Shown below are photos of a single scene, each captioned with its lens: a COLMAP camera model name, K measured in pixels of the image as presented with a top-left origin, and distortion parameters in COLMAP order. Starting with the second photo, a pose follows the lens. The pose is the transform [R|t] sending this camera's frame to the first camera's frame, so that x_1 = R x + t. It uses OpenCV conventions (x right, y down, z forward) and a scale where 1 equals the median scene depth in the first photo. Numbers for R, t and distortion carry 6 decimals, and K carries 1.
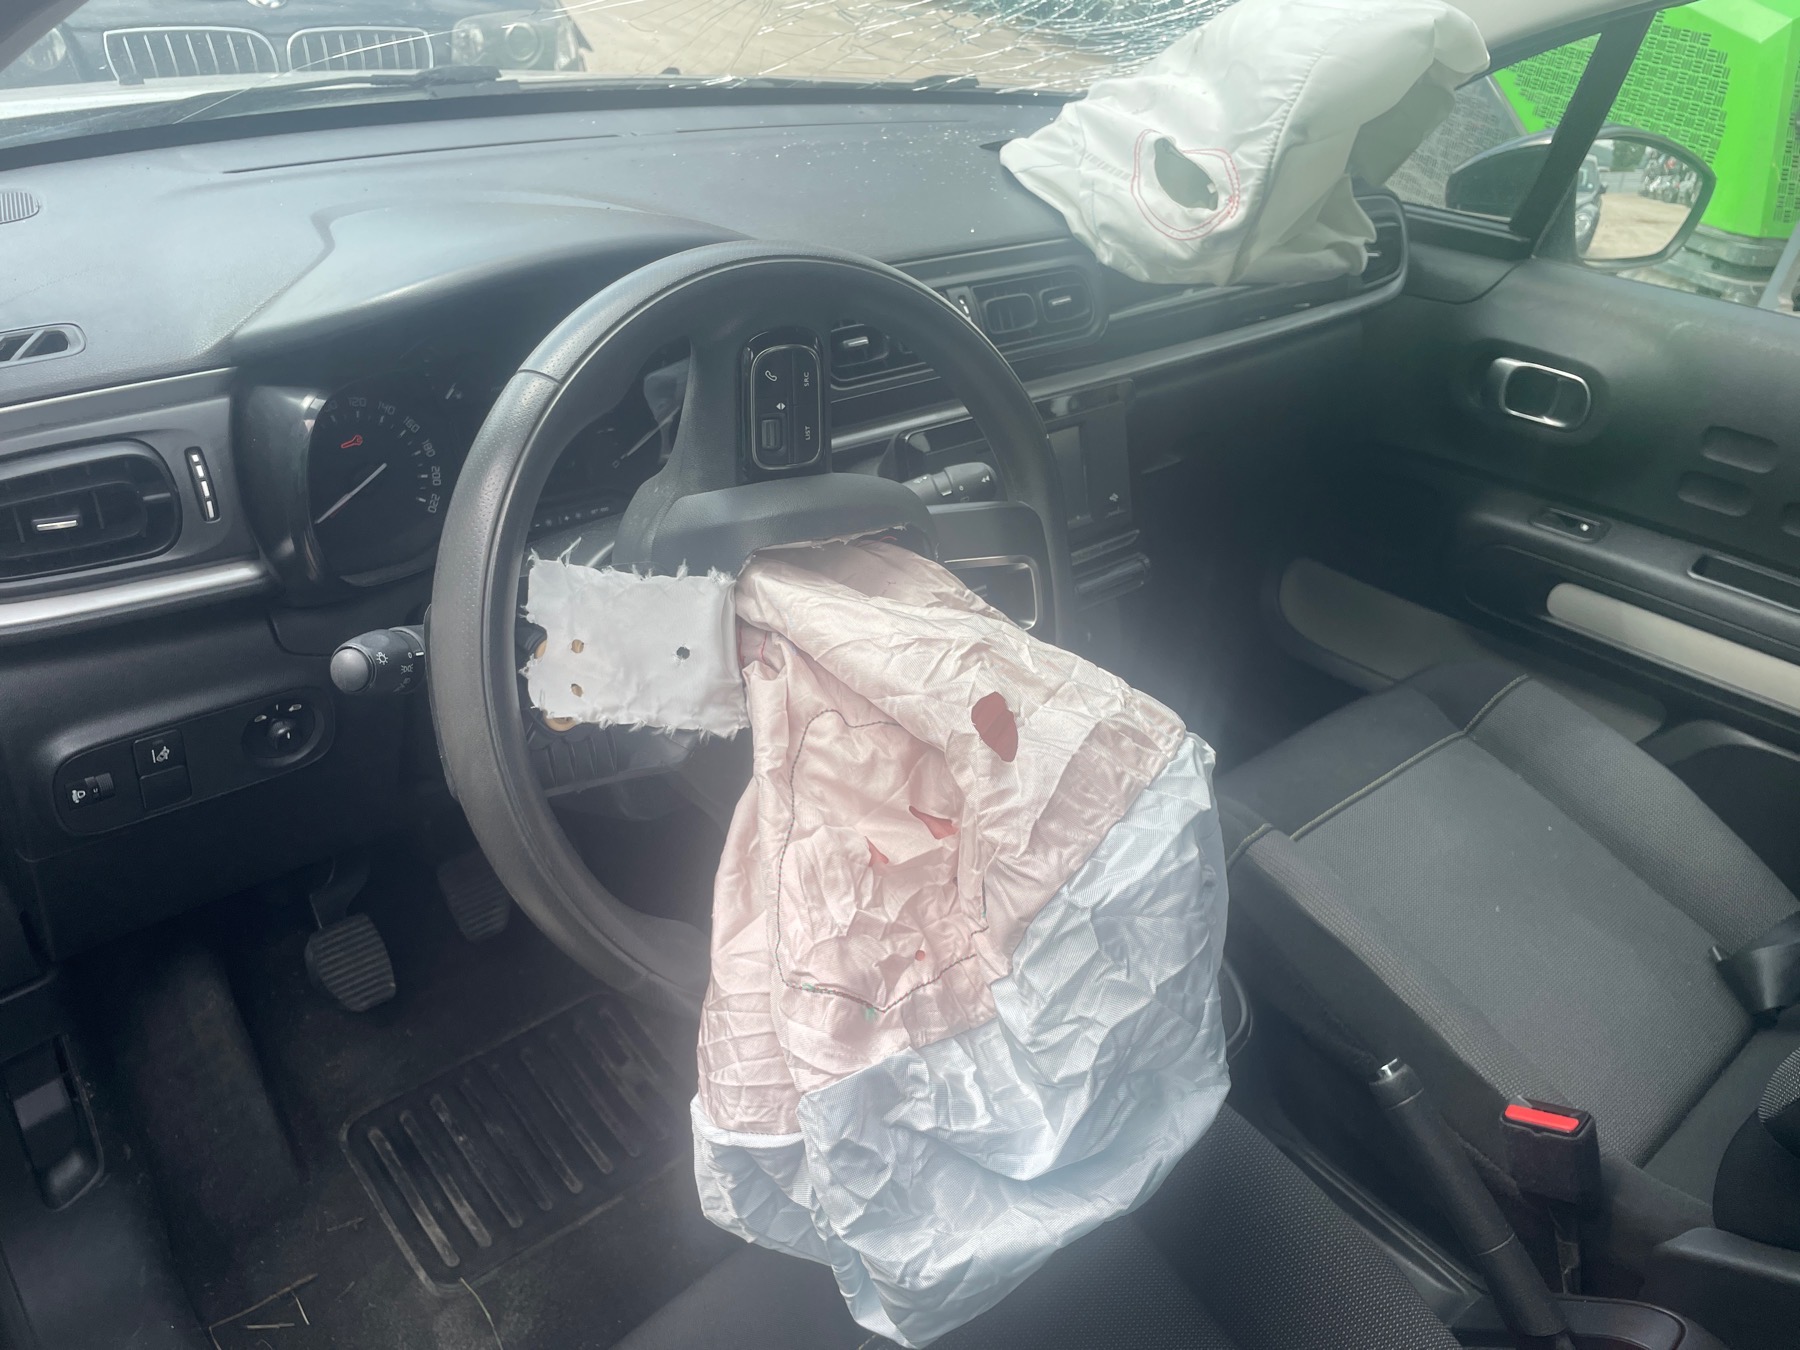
lens RADIAL K [[1370.3, 0, 882.6], [0, 1370.3, 662.9], [0, 0, 1]] dist [0.088647, -0.132096]
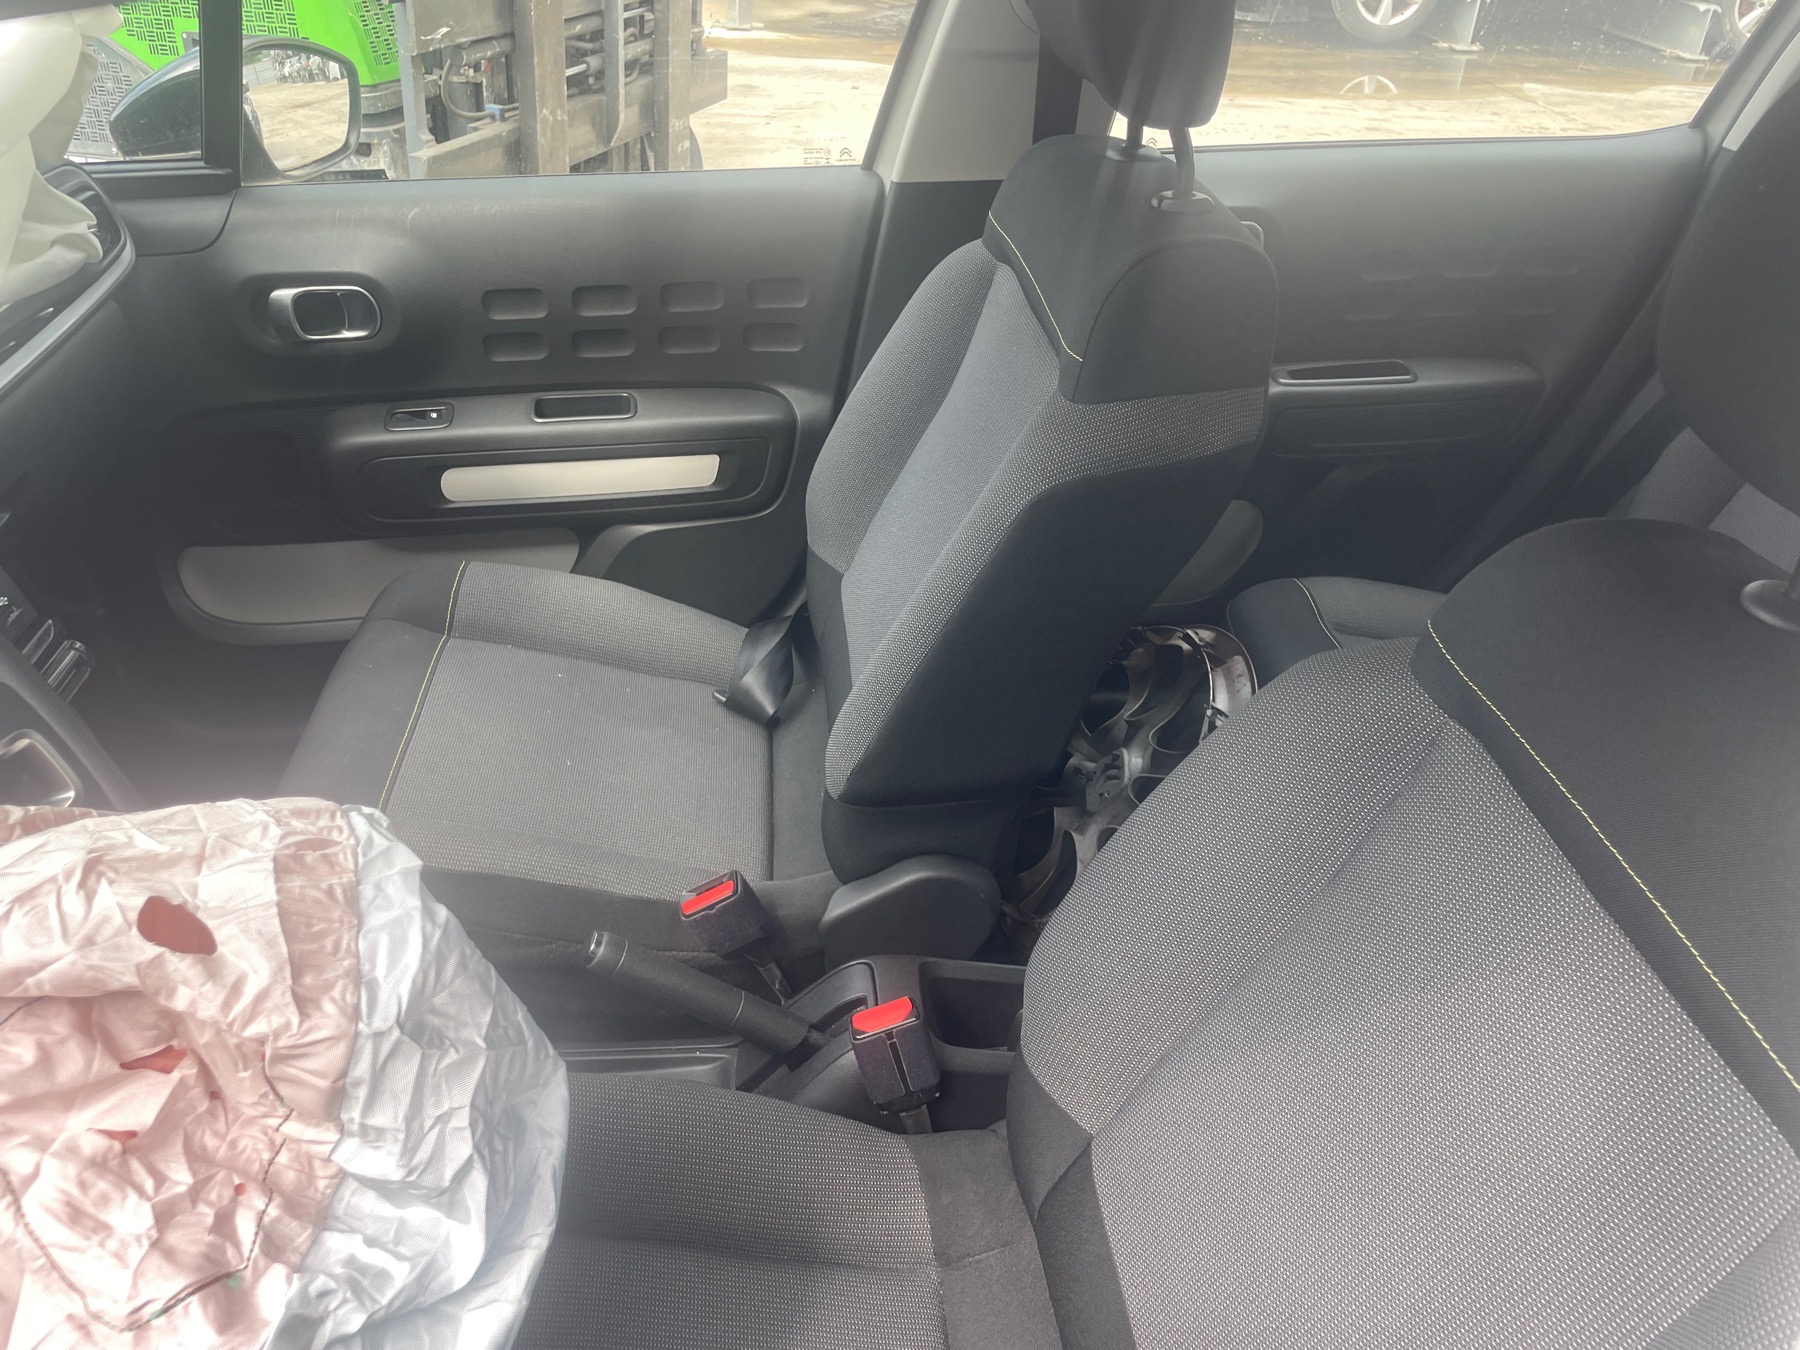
lens RADIAL K [[1367.4, 0, 909.3], [0, 1367.4, 655.2], [0, 0, 1]] dist [0.083185, -0.107472]
pose [[0.590956, -0.489519, 0.641204, -0.117458], [0.432823, 0.863154, 0.260058, -0.125915], [-0.680760, 0.123845, 0.721961, 0.007739]]
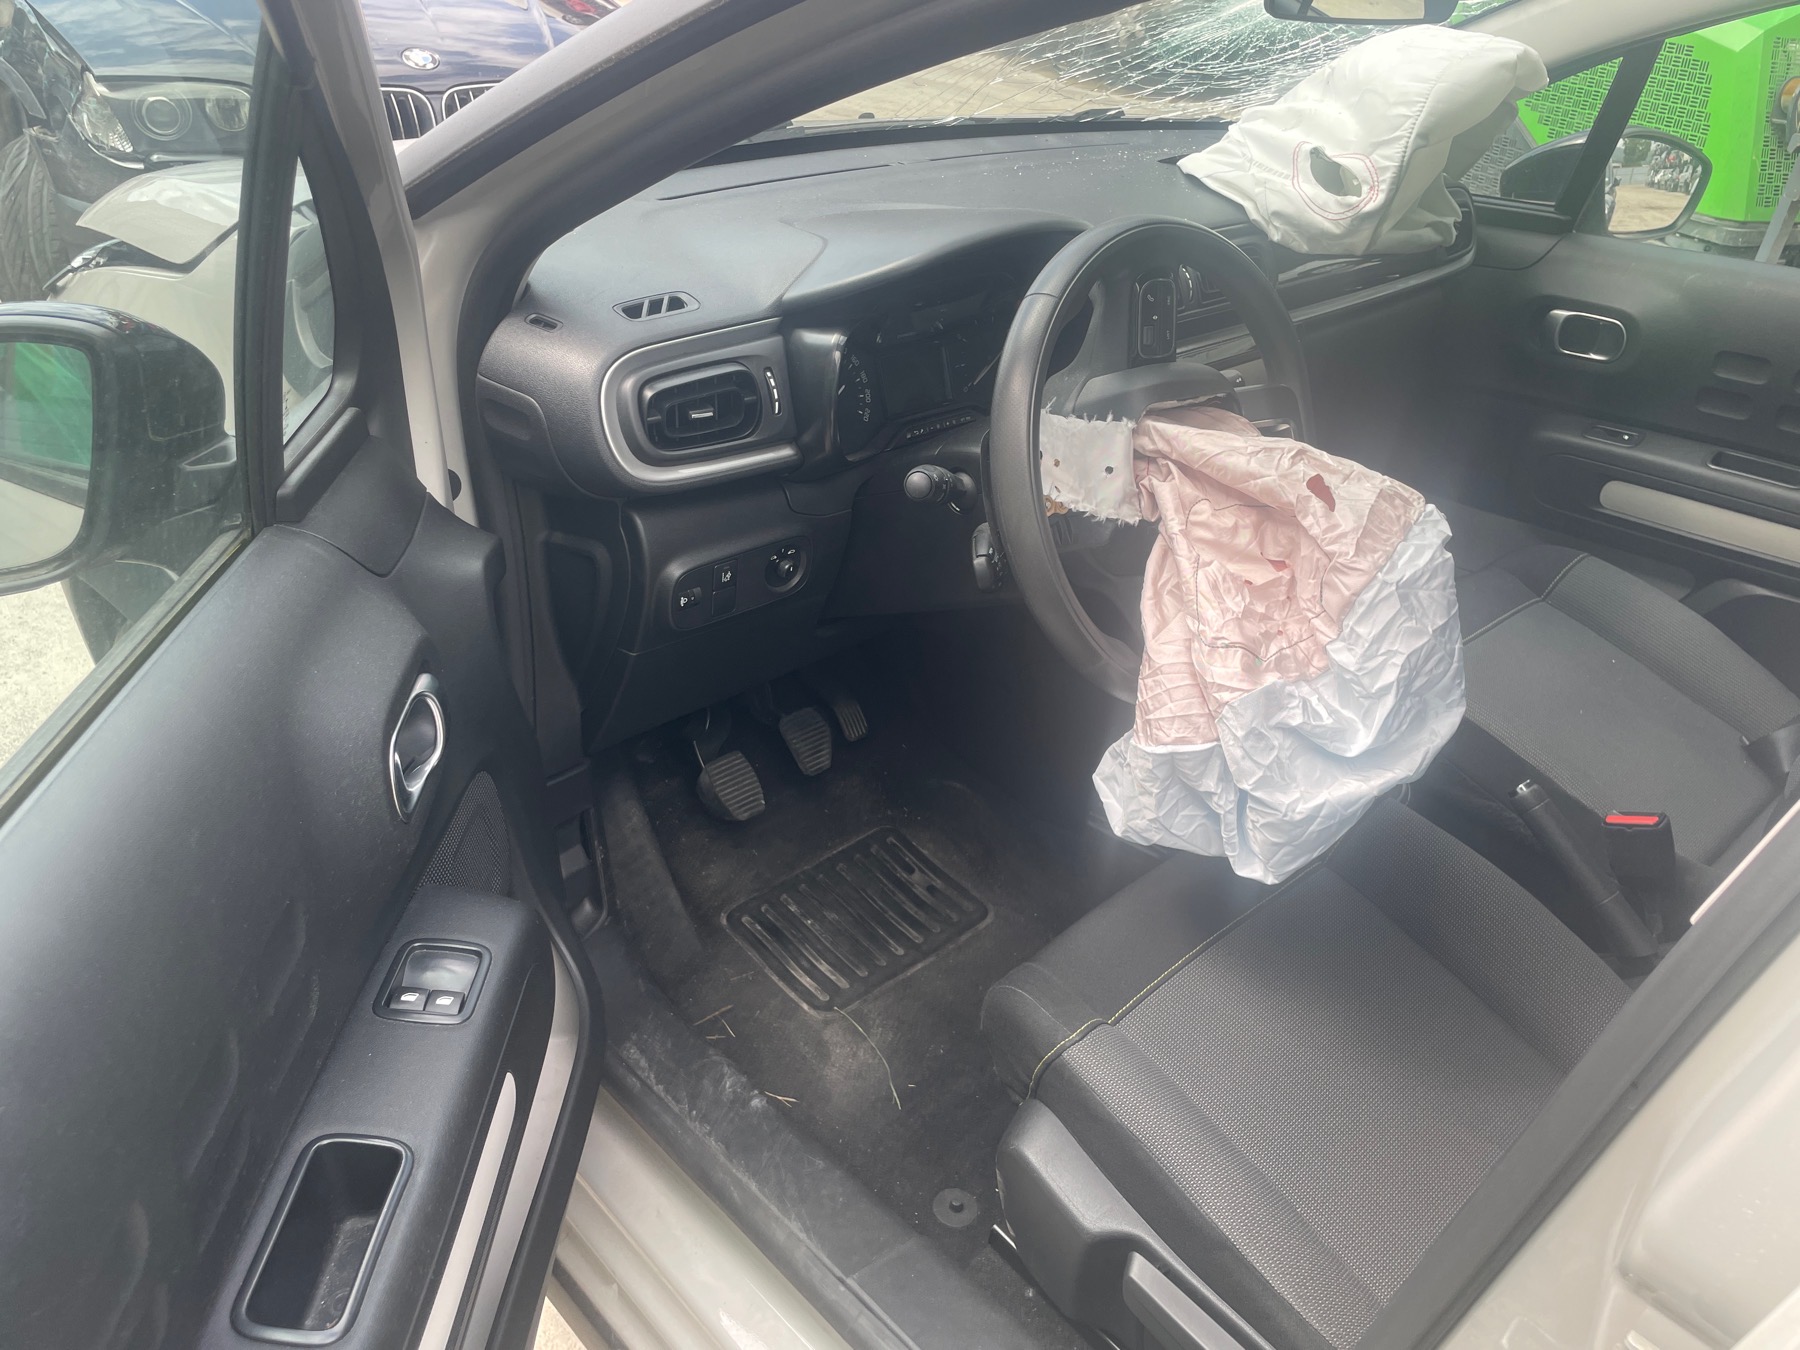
lens RADIAL K [[1366.5, 0, 903.6], [0, 1366.5, 685.6], [0, 0, 1]] dist [0.084670, -0.111764]
pose [[0.998965, -0.043991, 0.011536, -0.426374], [0.044083, 0.998997, -0.007865, 0.254249], [-0.011178, 0.008365, 0.999903, -0.627812]]
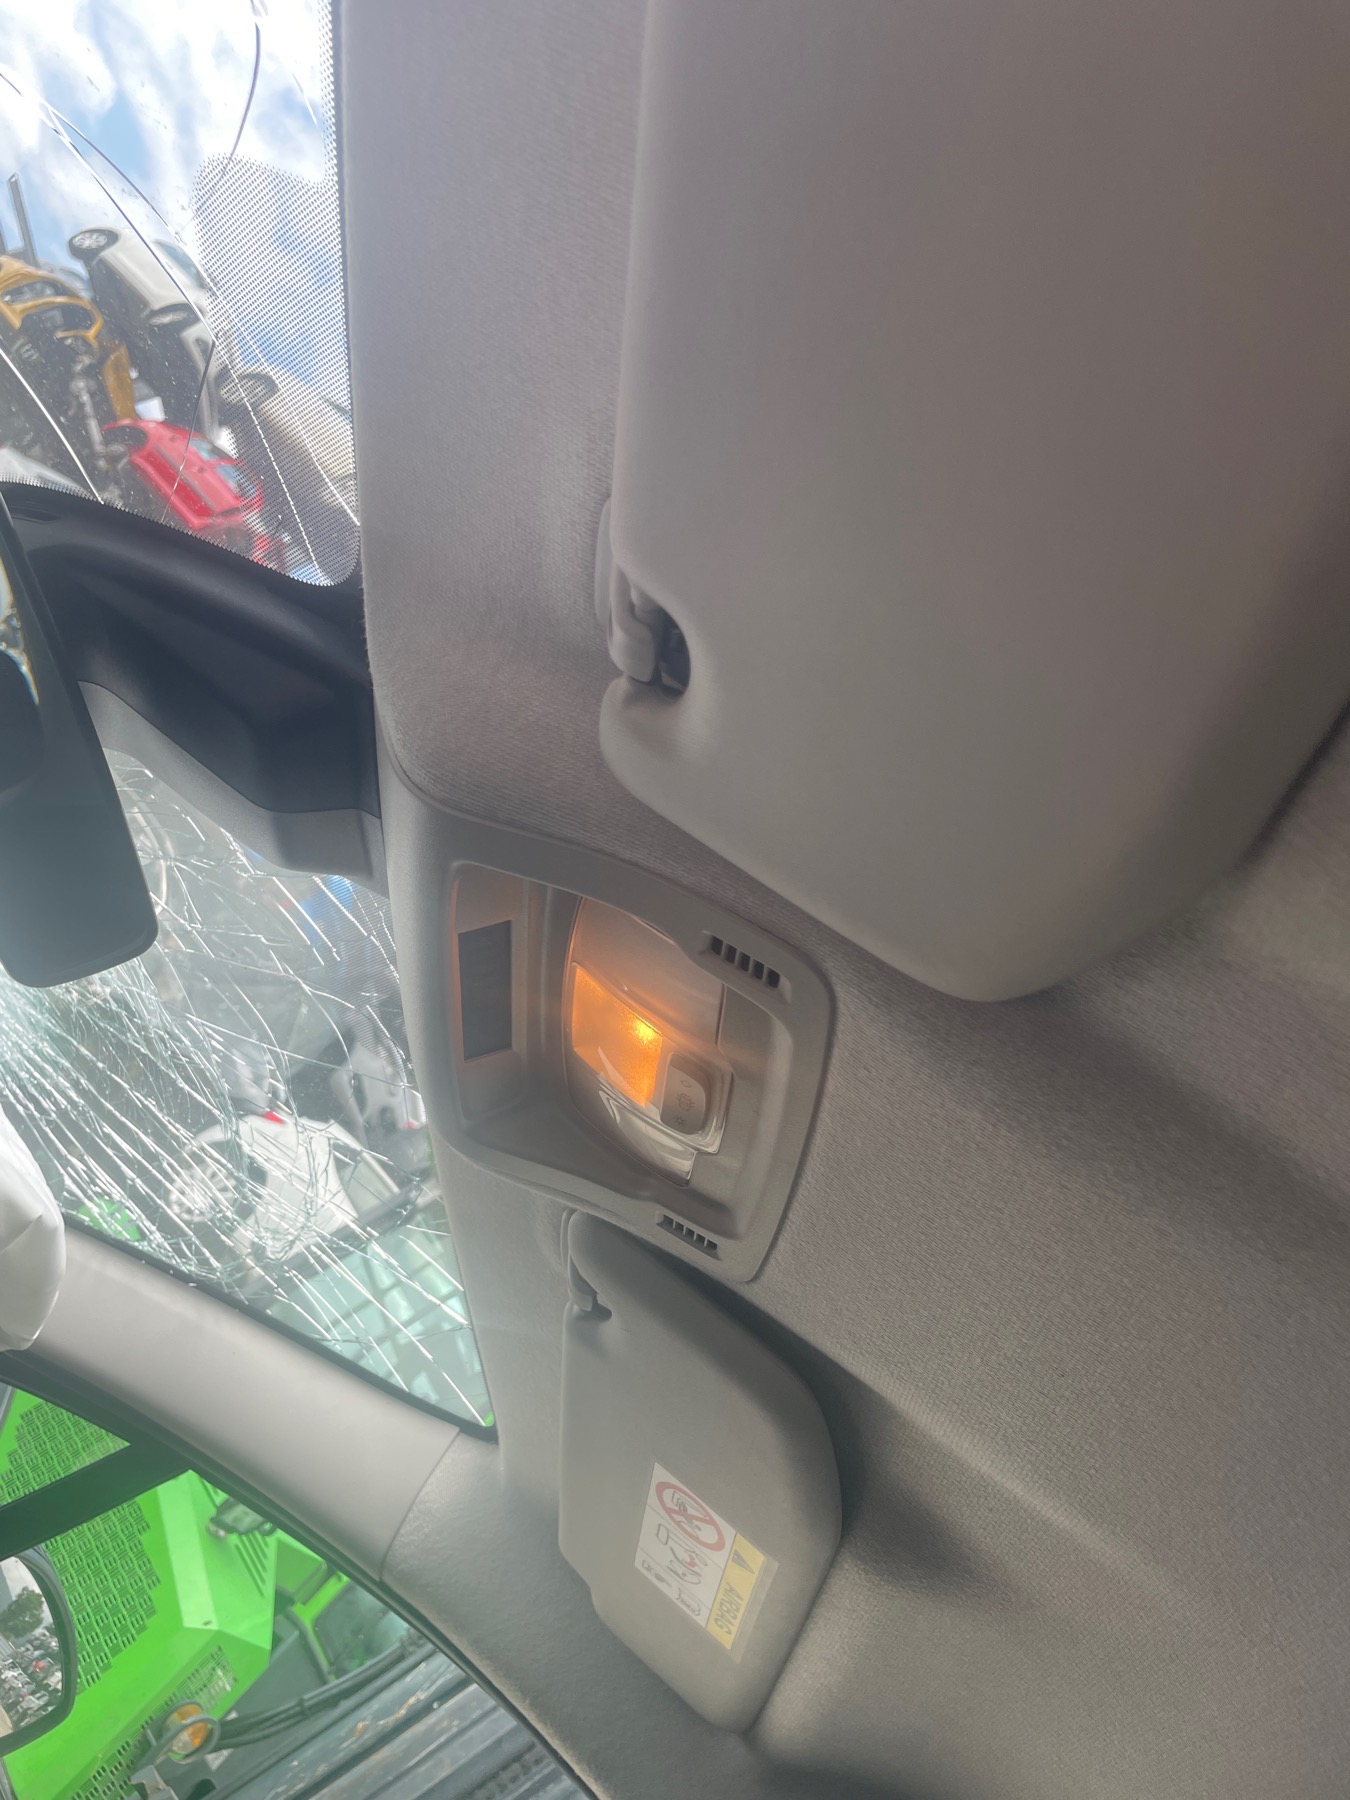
lens RADIAL K [[1366.5, 0, 675.0], [0, 1366.5, 900.0], [0, 0, 1]] dist [0.084670, -0.111764]
pose [[0.419975, 0.858318, 0.294807, 0.318201], [-0.369510, 0.458421, -0.808277, -0.145334], [-0.828905, 0.230522, 0.509683, 0.556685]]
